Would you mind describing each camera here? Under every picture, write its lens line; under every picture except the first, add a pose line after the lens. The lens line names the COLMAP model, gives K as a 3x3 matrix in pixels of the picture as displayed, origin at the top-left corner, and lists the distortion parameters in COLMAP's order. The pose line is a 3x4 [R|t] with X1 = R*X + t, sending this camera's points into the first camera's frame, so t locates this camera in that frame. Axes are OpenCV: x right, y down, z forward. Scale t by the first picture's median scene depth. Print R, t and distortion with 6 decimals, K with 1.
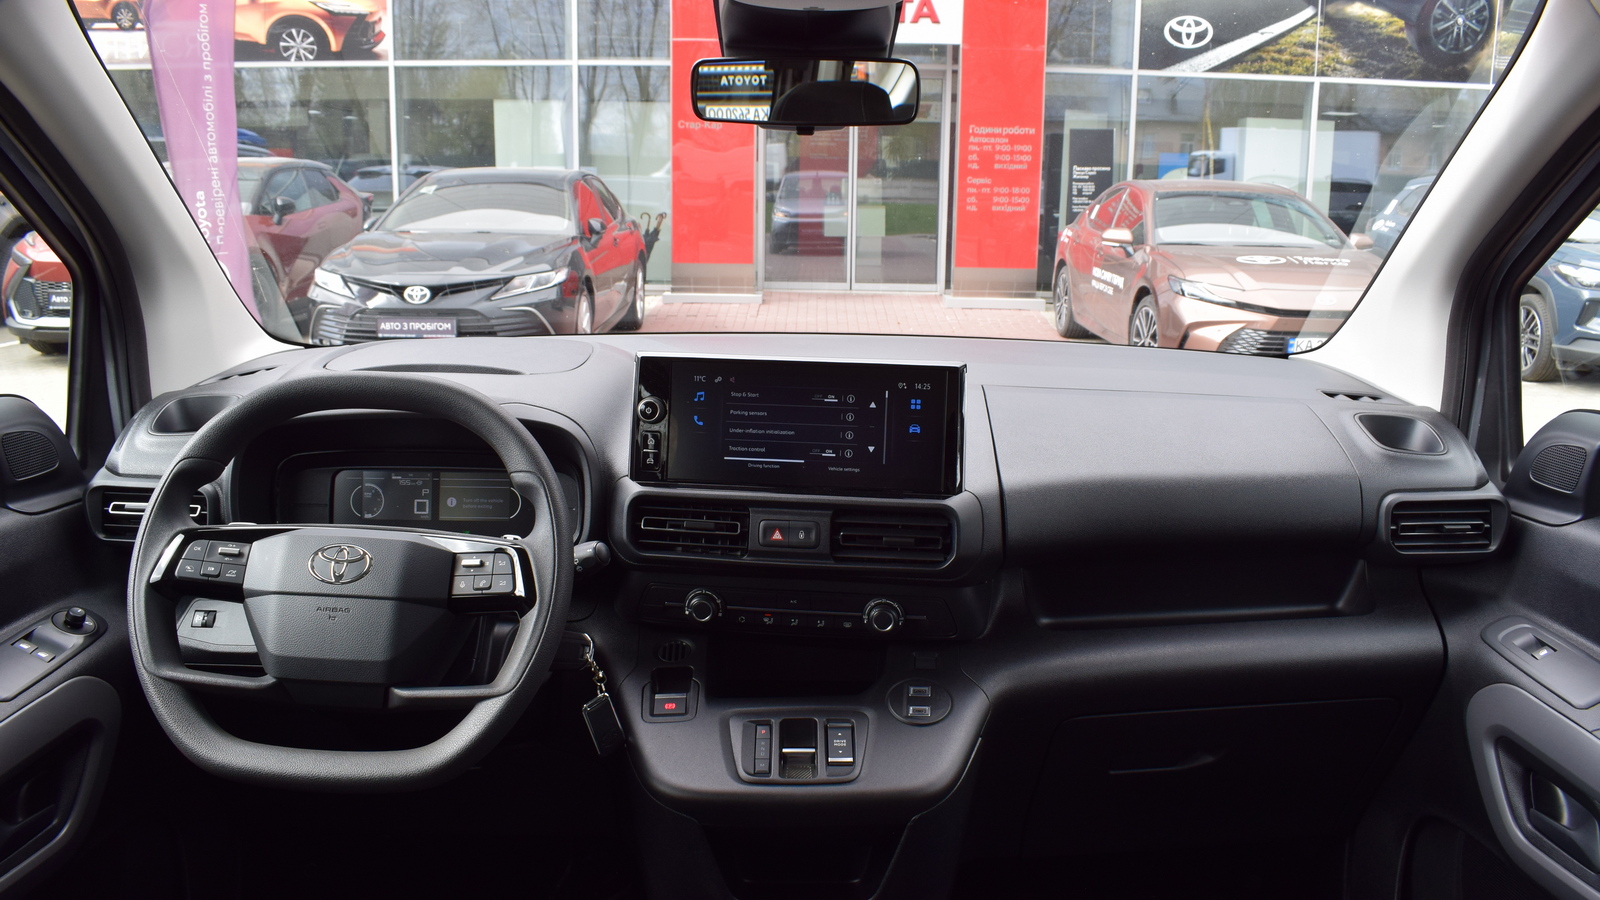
lens RADIAL K [[1289.1, 0, 815.5], [0, 1289.1, 441.5], [0, 0, 1]] dist [-0.099648, 0.008114]
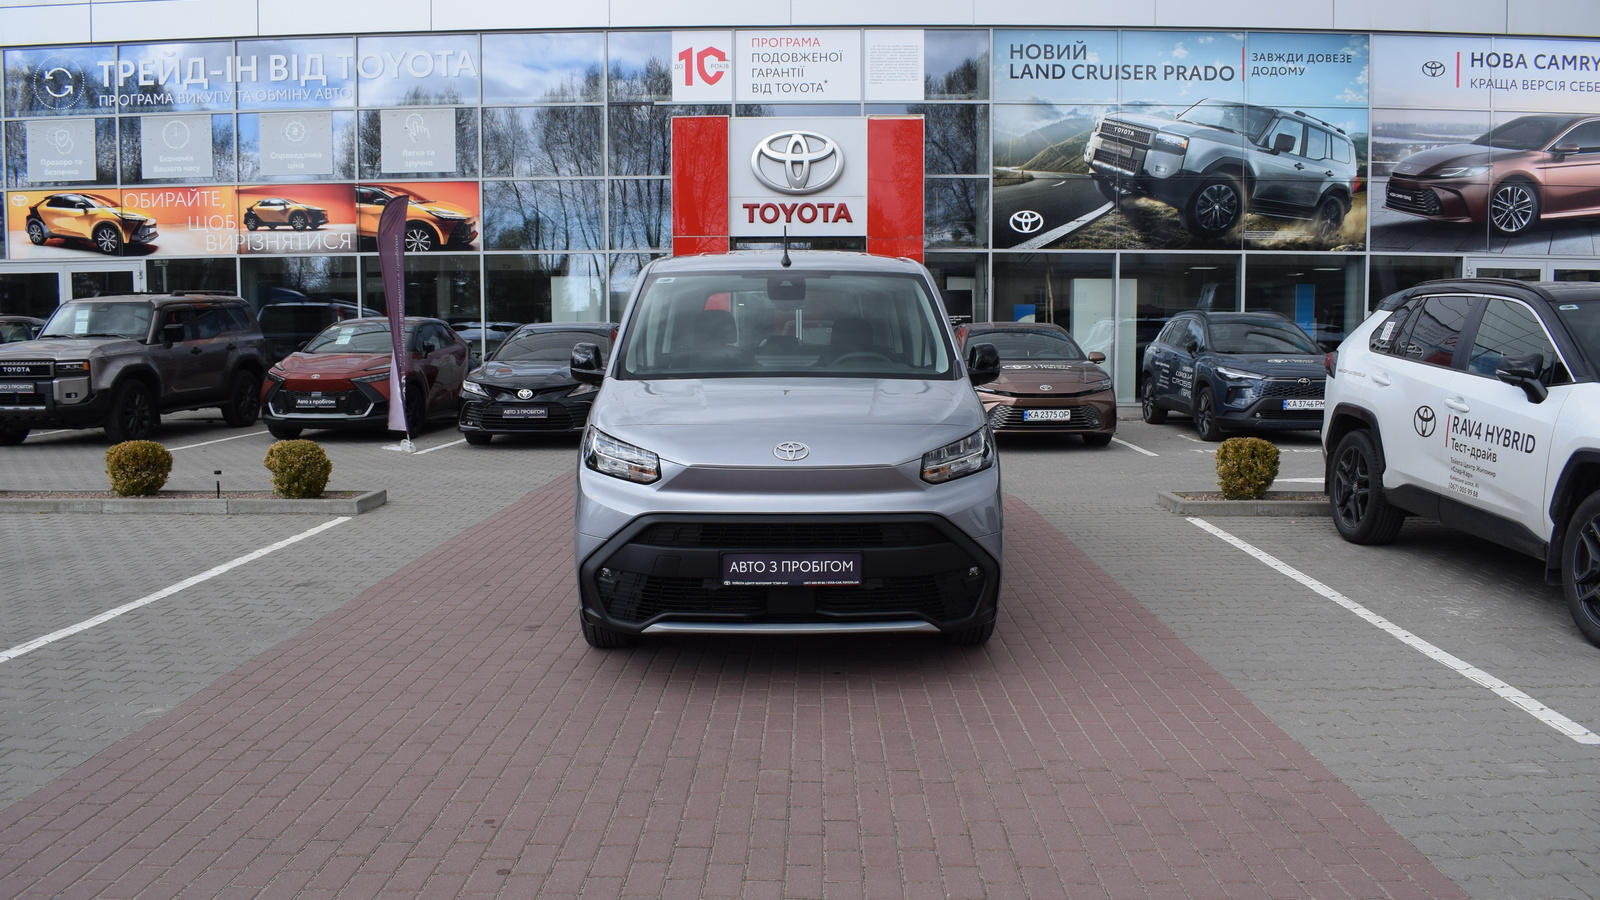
lens RADIAL K [[1269.6, 0, 798.9], [0, 1269.6, 451.0], [0, 0, 1]] dist [-0.098602, 0.019053]
pose [[0.999706, -0.014754, -0.019241, 0.095899], [0.012601, 0.994117, -0.107577, 0.154351], [0.020715, 0.107303, 0.994011, -0.708544]]
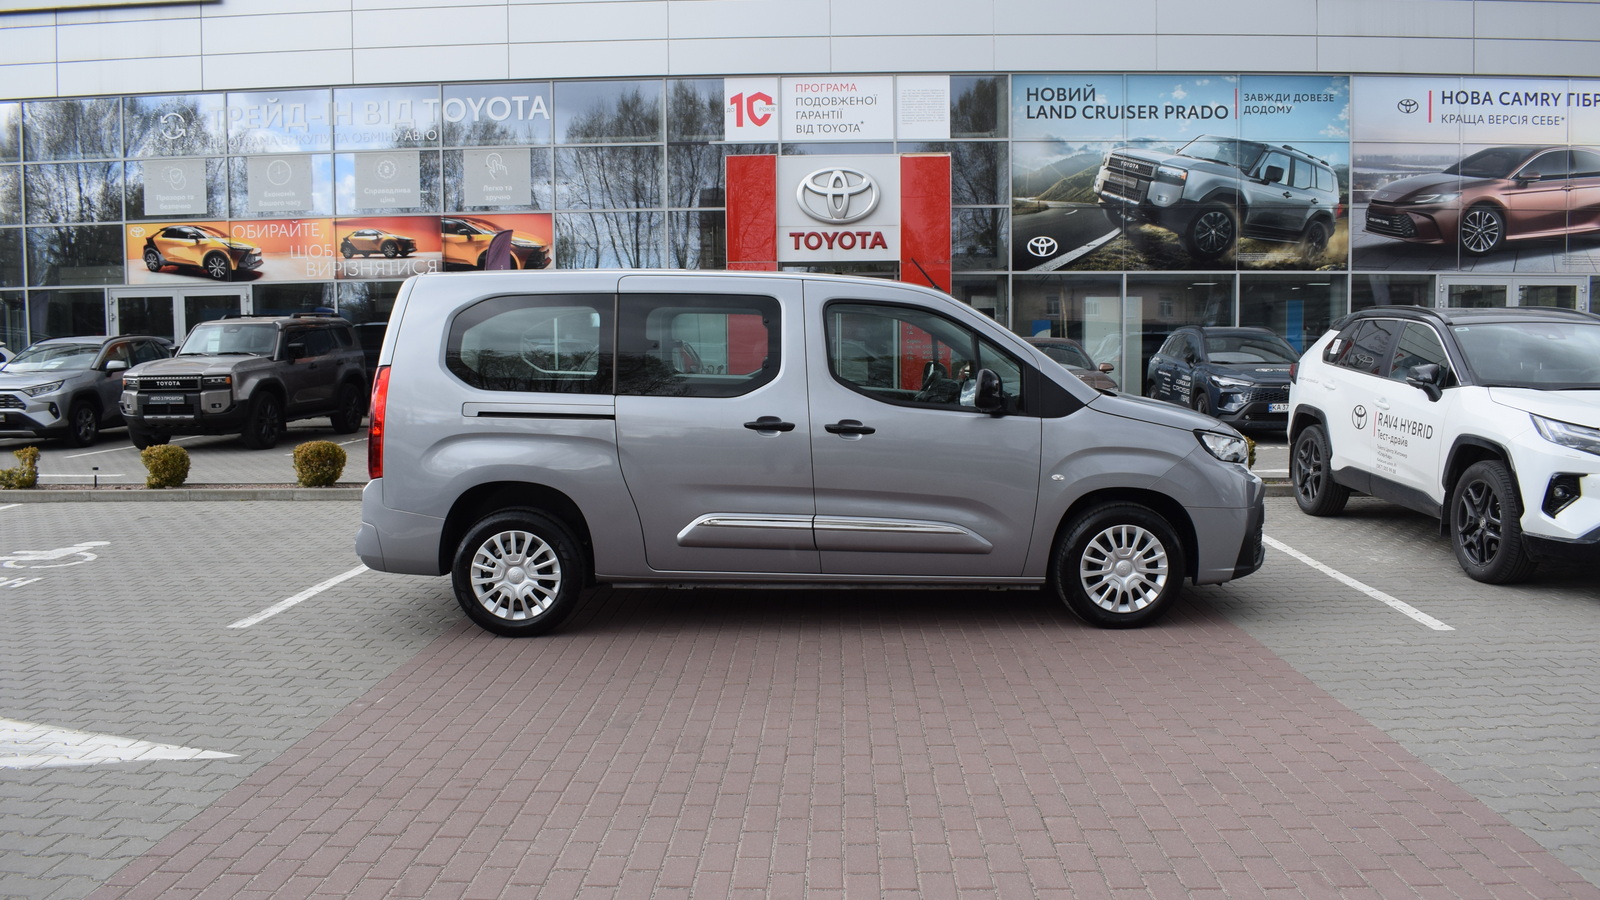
lens RADIAL K [[1249.1, 0, 800.0], [0, 1249.1, 450.0], [0, 0, 1]] dist [-0.099163, 0.019360]
pose [[0.999316, -0.020469, -0.030804, 0.045512], [0.016770, 0.993123, -0.115873, 0.194926], [0.032964, 0.115277, 0.992786, -0.950070]]
